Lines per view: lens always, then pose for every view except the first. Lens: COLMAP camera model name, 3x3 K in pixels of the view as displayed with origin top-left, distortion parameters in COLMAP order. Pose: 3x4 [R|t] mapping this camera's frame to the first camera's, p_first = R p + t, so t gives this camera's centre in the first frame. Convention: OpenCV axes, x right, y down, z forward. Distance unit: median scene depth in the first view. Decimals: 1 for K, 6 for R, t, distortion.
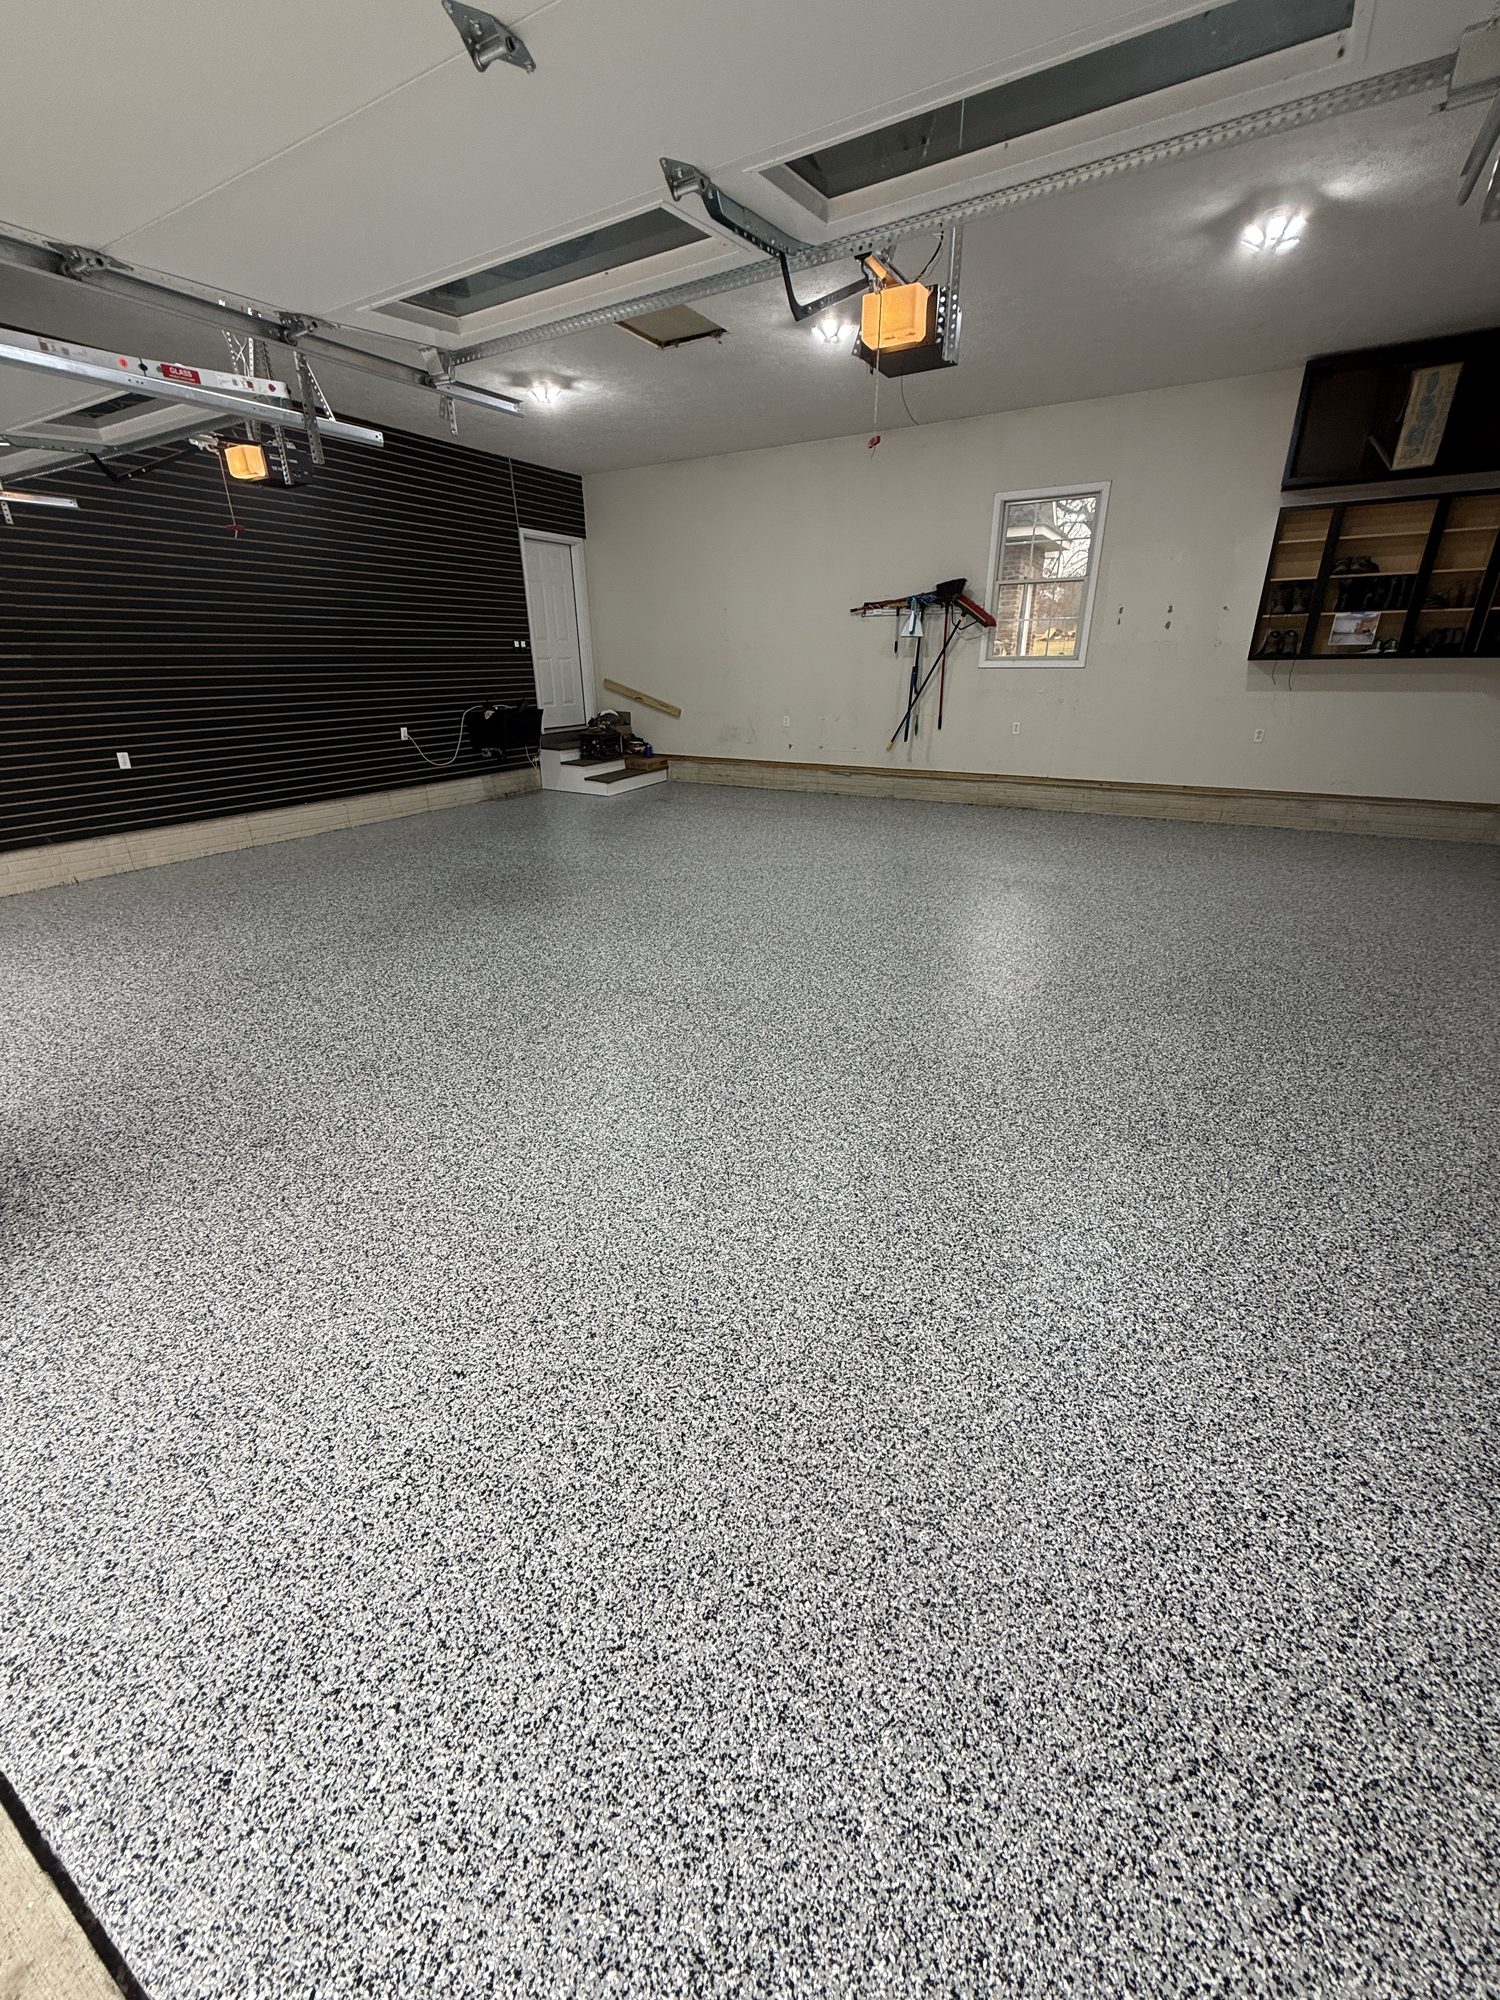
lens RADIAL K [[792.9, 0, 749.8], [0, 792.9, 994.0], [0, 0, 1]] dist [0.000546, -0.000572]
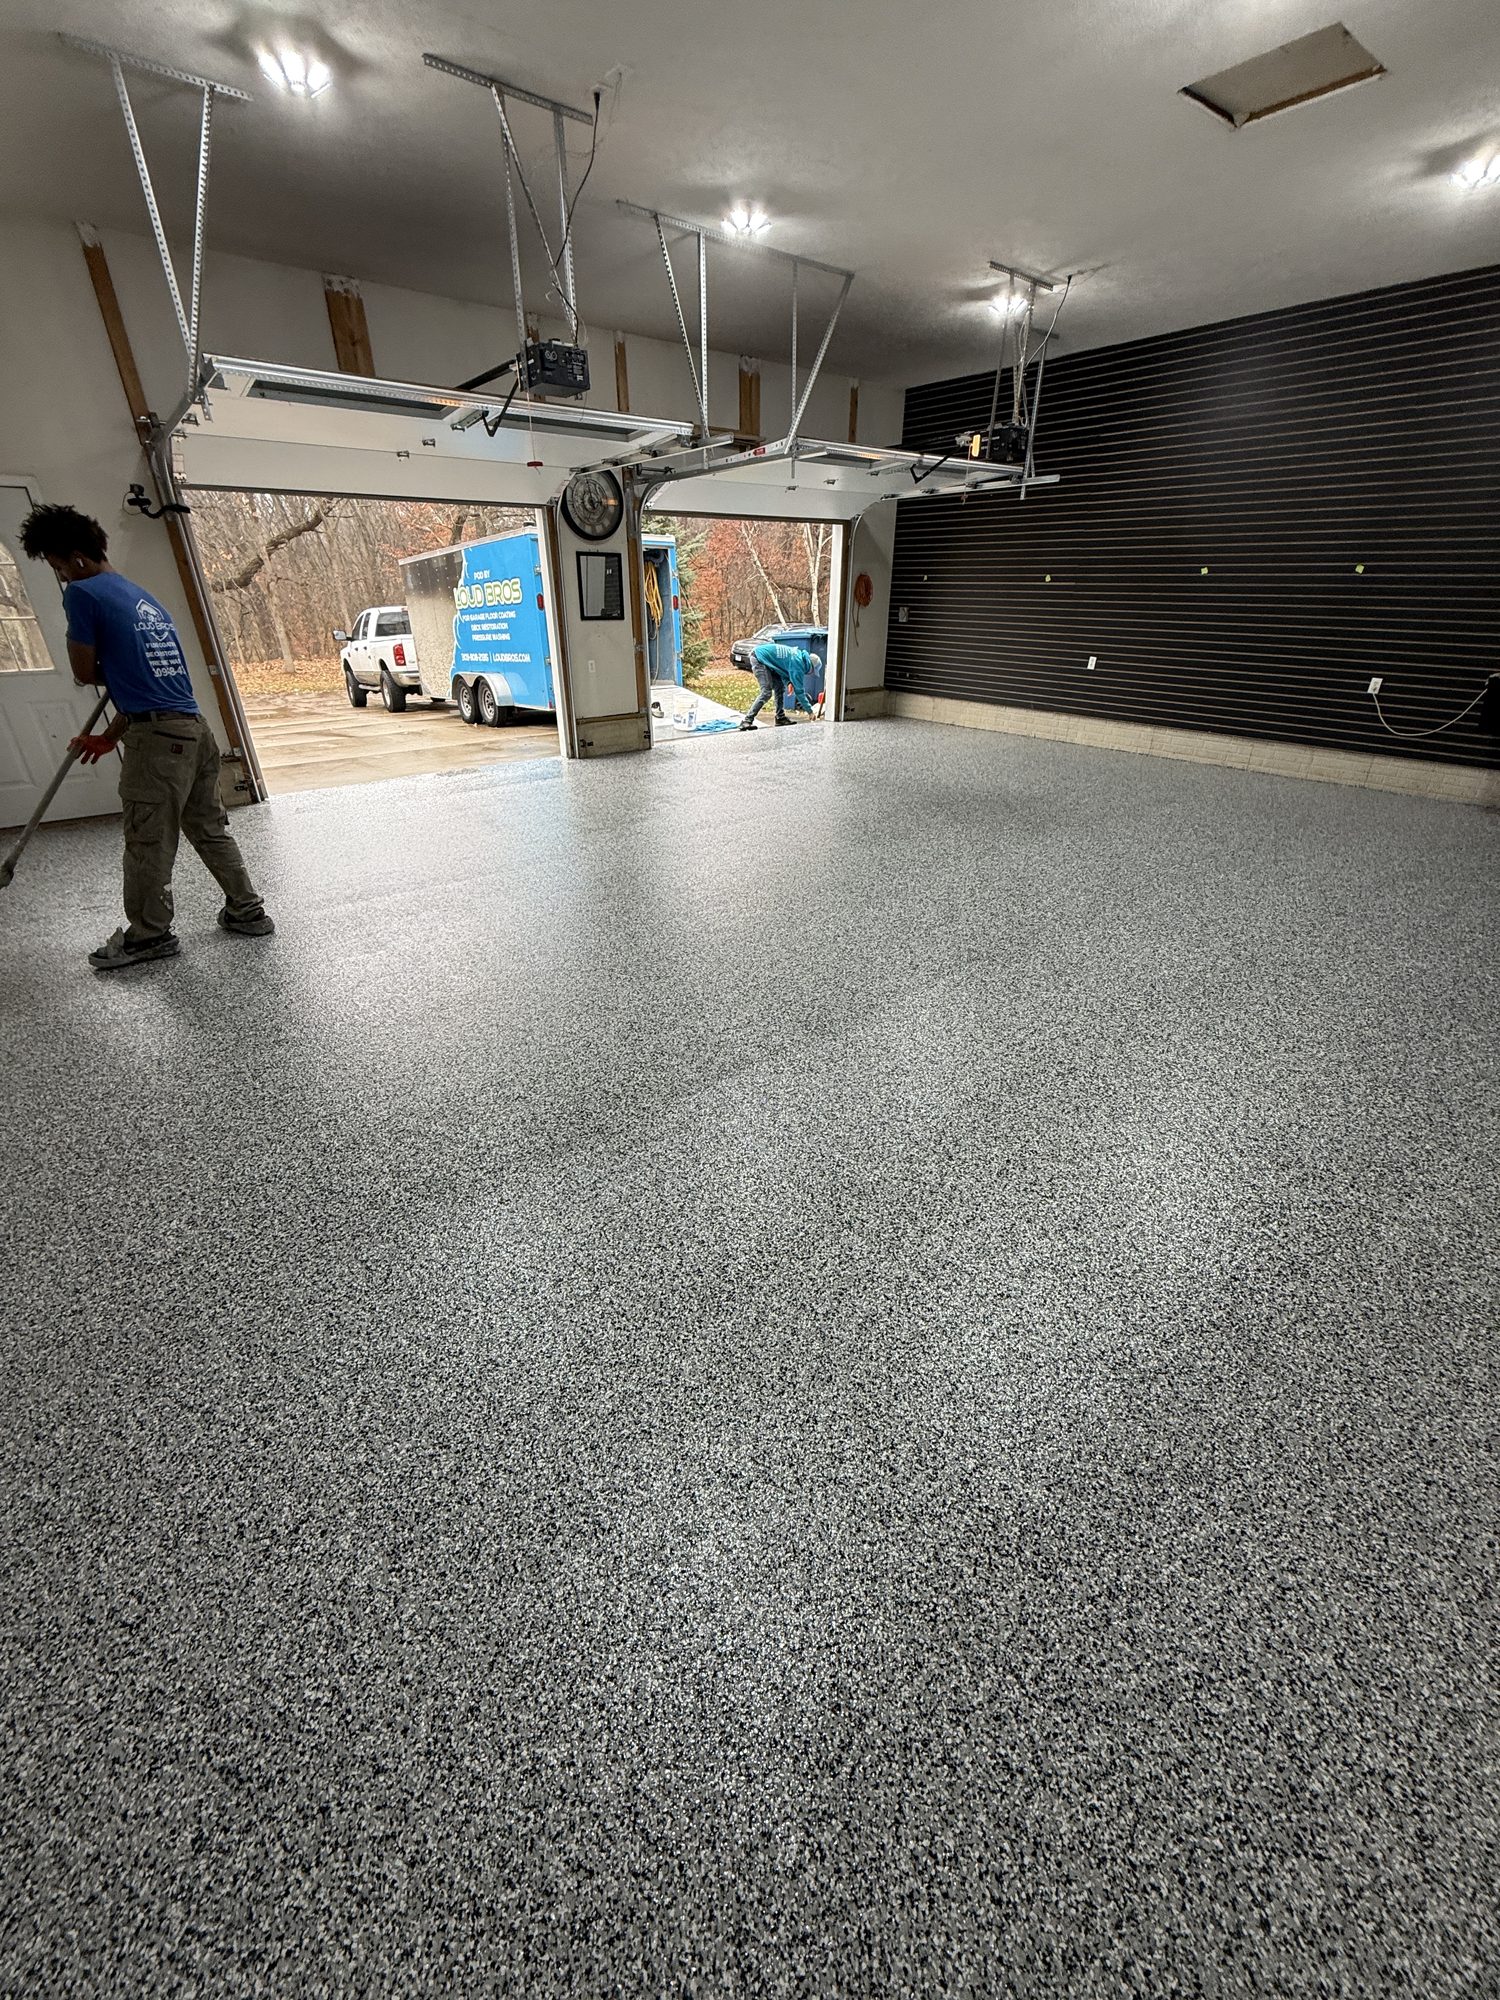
lens RADIAL K [[792.9, 0, 744.6], [0, 792.9, 998.1], [0, 0, 1]] dist [0.000546, -0.000572]
pose [[-0.363354, 0.444340, -0.818862, 0.686418], [-0.360522, 0.743399, 0.563366, -0.357152], [0.859068, 0.499920, -0.109923, 0.786970]]
